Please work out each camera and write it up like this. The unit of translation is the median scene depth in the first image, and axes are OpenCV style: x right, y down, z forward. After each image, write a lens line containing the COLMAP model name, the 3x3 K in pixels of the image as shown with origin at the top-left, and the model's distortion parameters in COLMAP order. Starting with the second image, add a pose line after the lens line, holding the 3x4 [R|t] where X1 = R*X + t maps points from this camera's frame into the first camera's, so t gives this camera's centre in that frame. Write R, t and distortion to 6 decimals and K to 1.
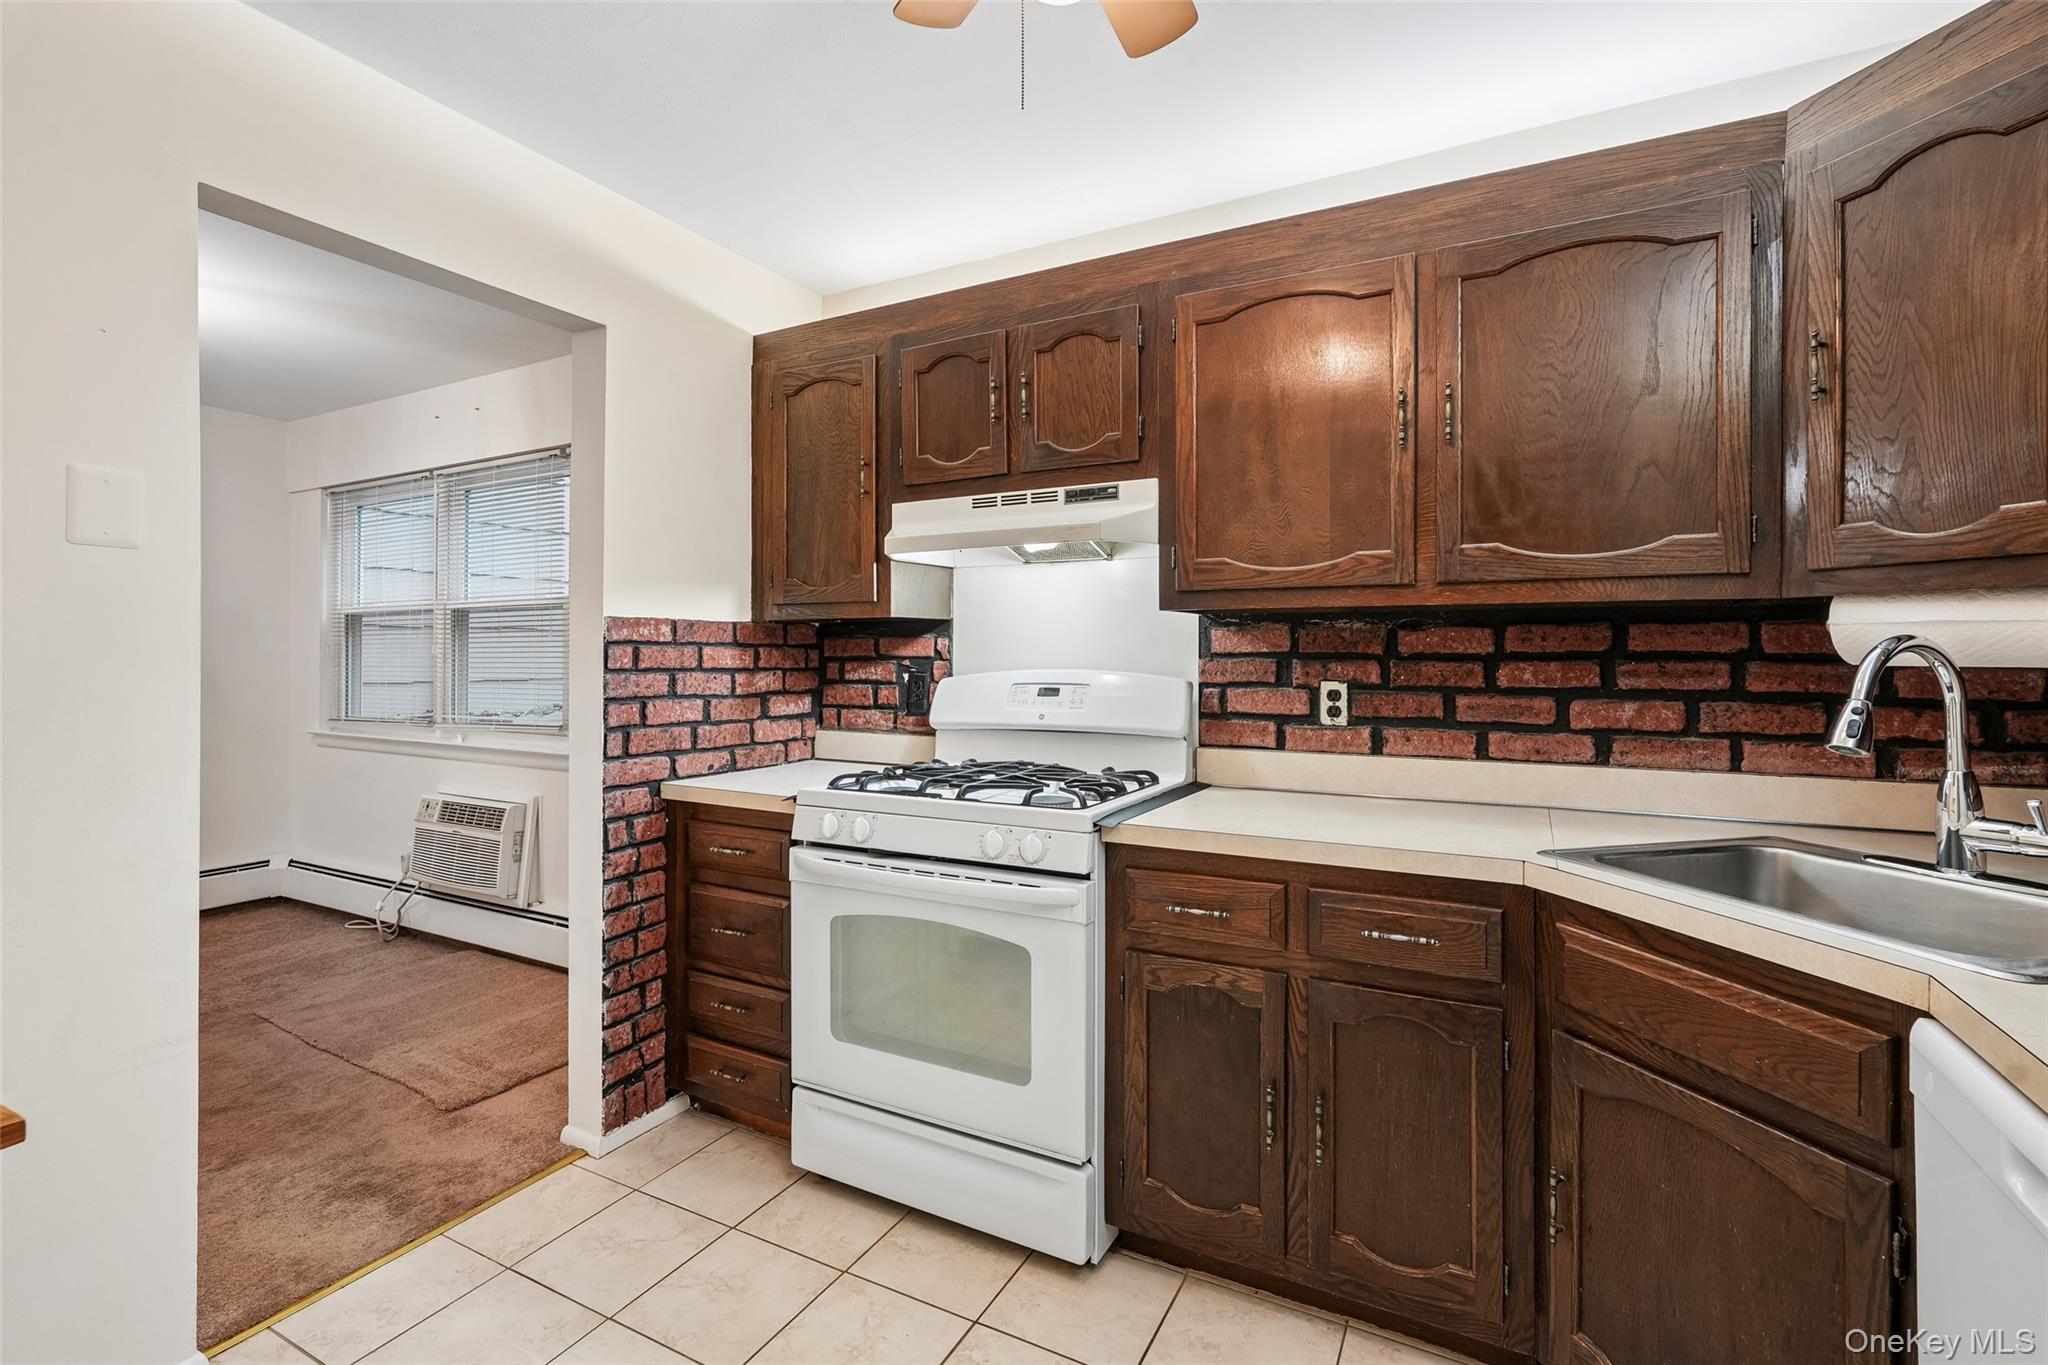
lens RADIAL K [[926.3, 0, 1058.2], [0, 926.3, 634.9], [0, 0, 1]] dist [-0.022321, 0.000172]
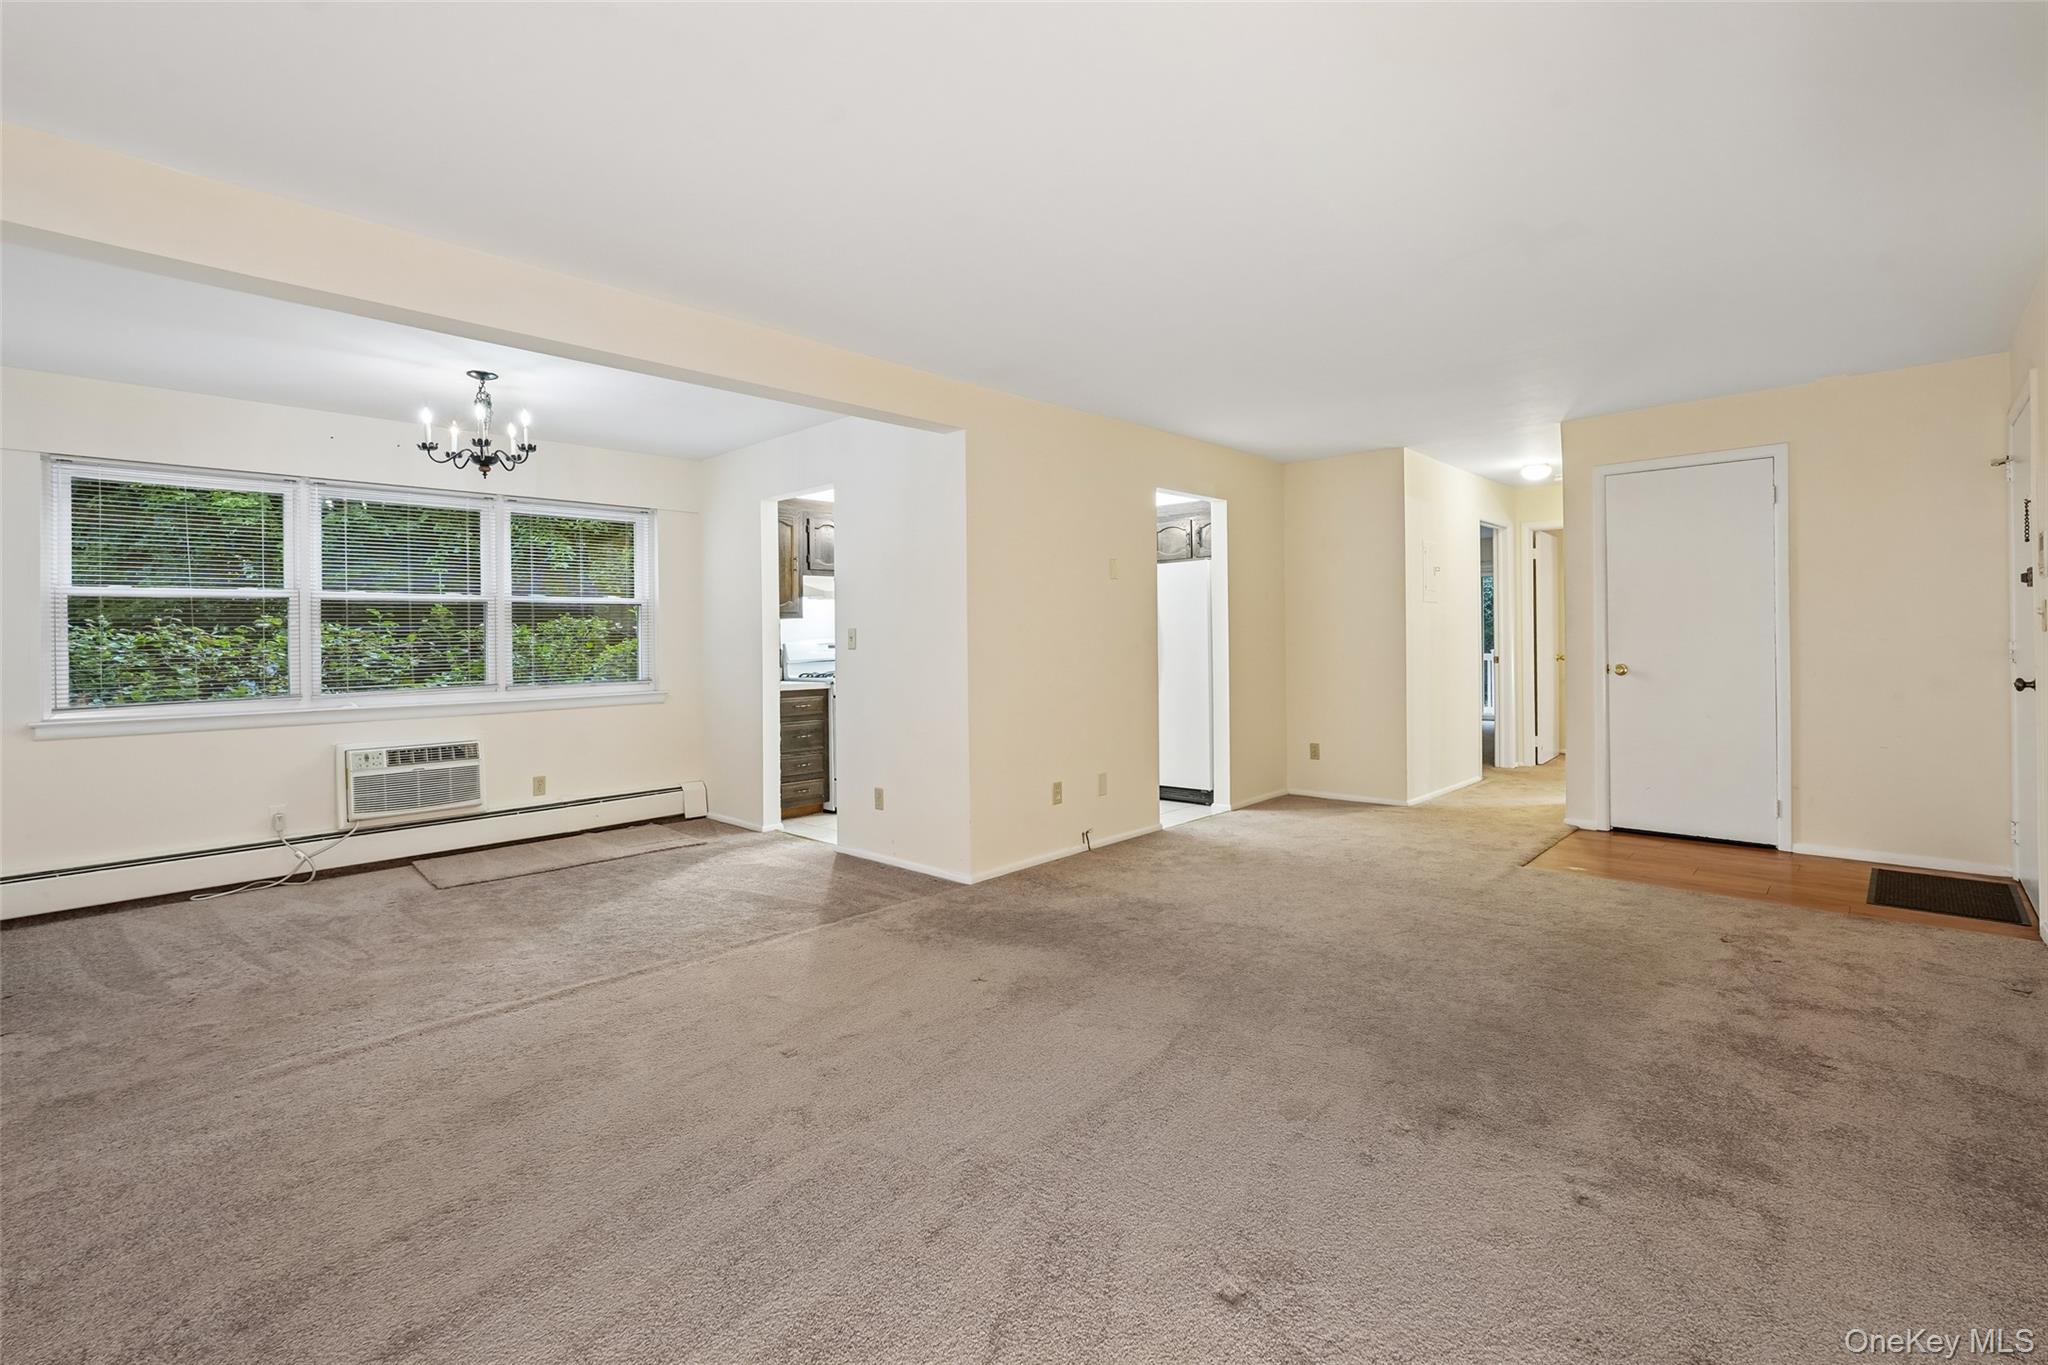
lens RADIAL K [[914.3, 0, 1028.9], [0, 914.3, 633.1], [0, 0, 1]] dist [0.000397, 0.005154]
pose [[0.278519, 0.001866, 0.960429, -2.780926], [-0.004432, 0.999990, -0.000657, 0.022580], [-0.960421, -0.004074, 0.278524, -0.377804]]
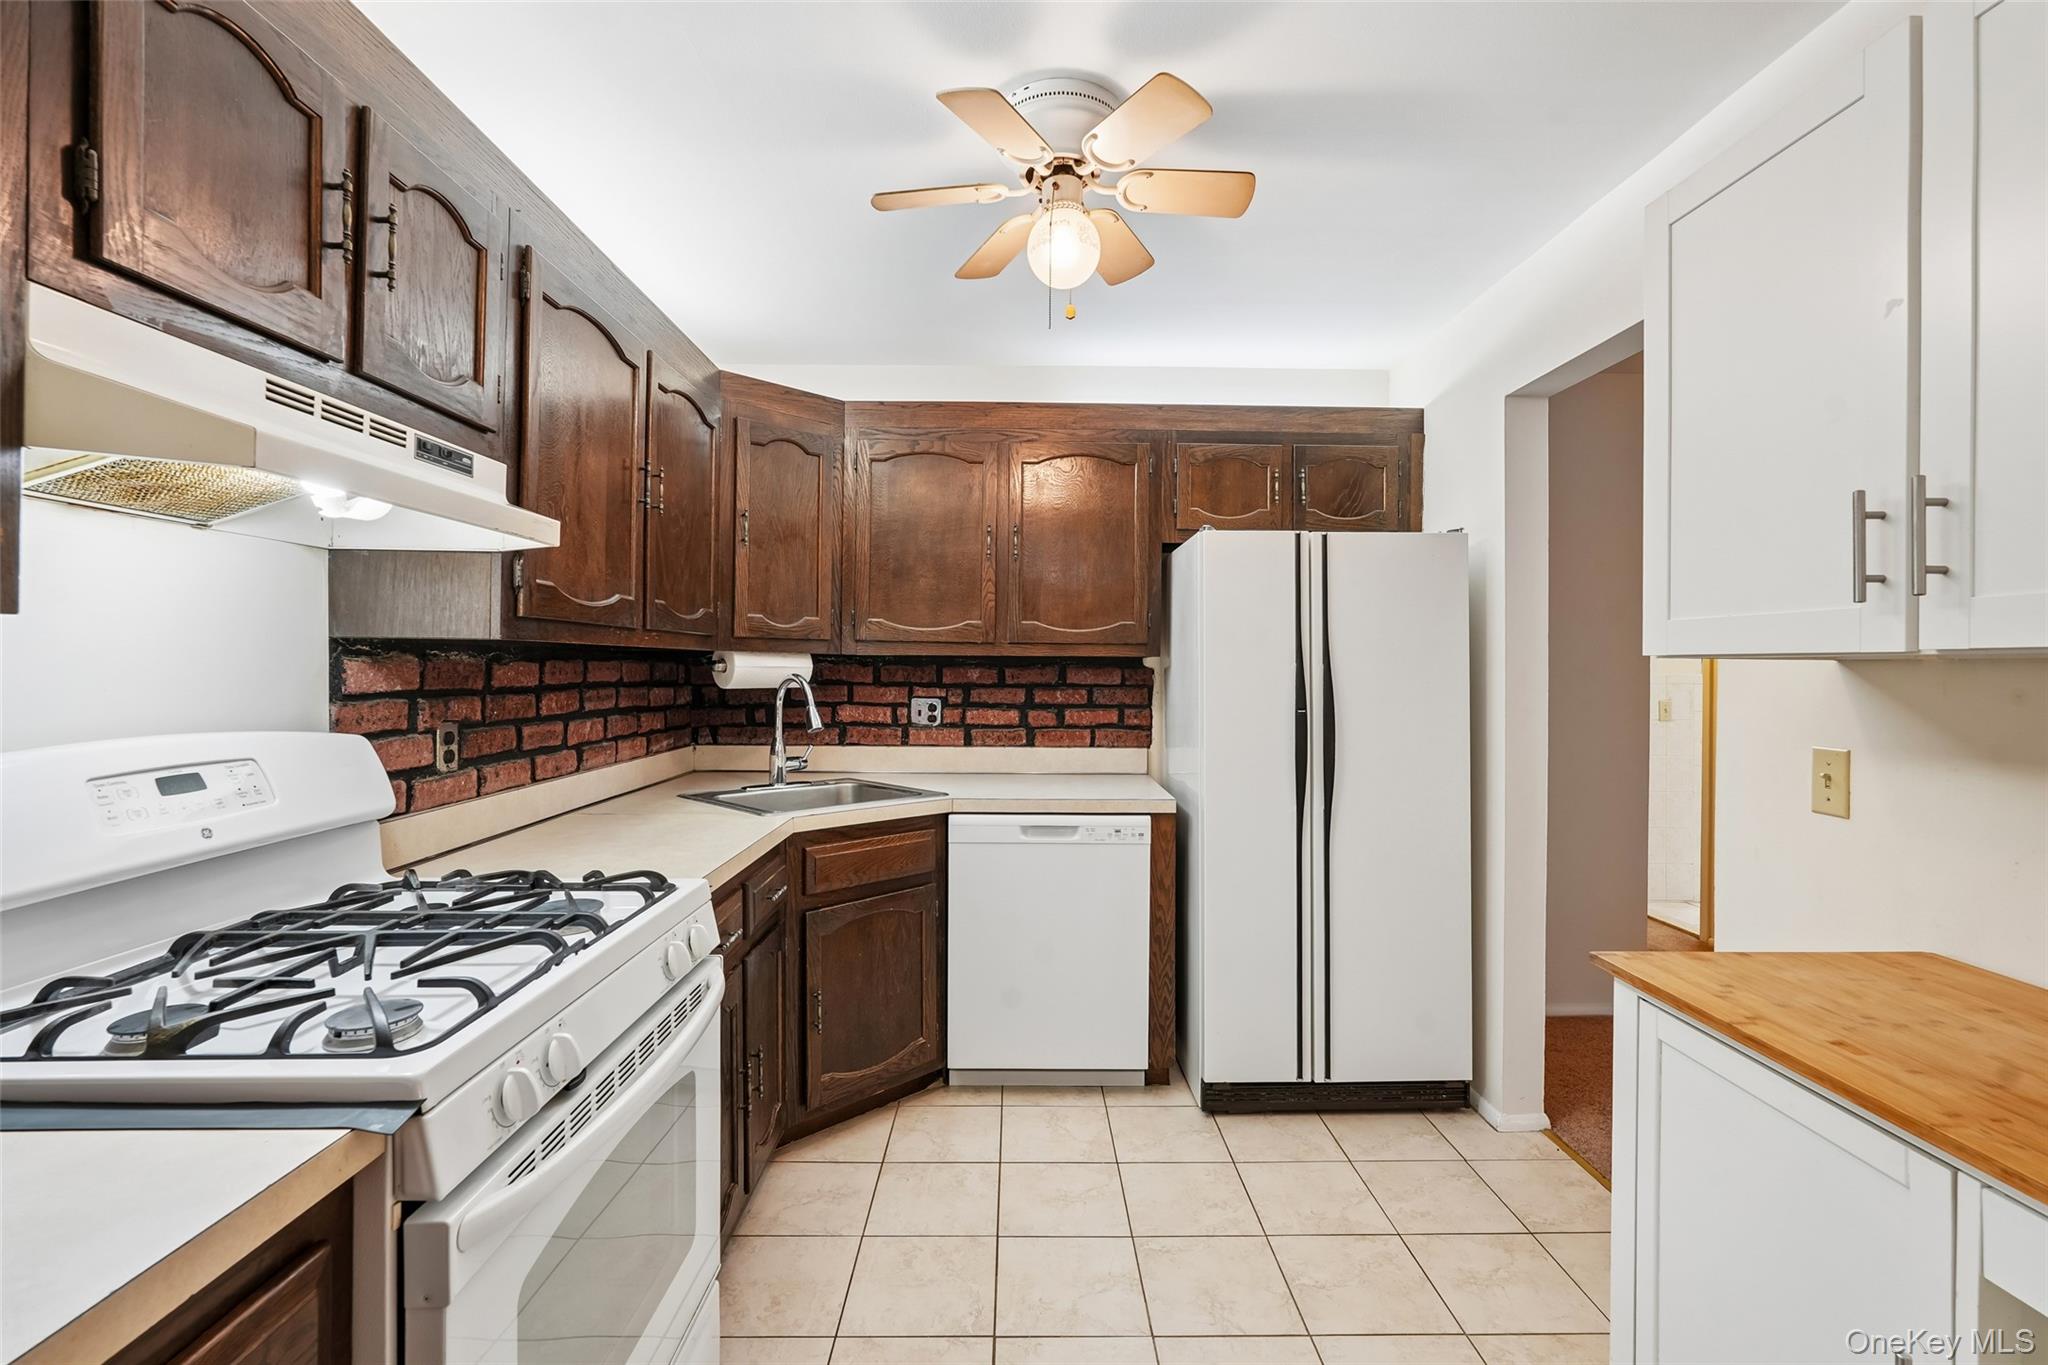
lens RADIAL K [[910.1, 0, 1021.0], [0, 910.1, 663.8], [0, 0, 1]] dist [-0.002124, 0.005263]
pose [[-0.463518, -0.001923, 0.886085, -0.717123], [-0.024657, 0.999638, -0.010729, -0.008727], [-0.885744, -0.026821, -0.463398, 0.927829]]
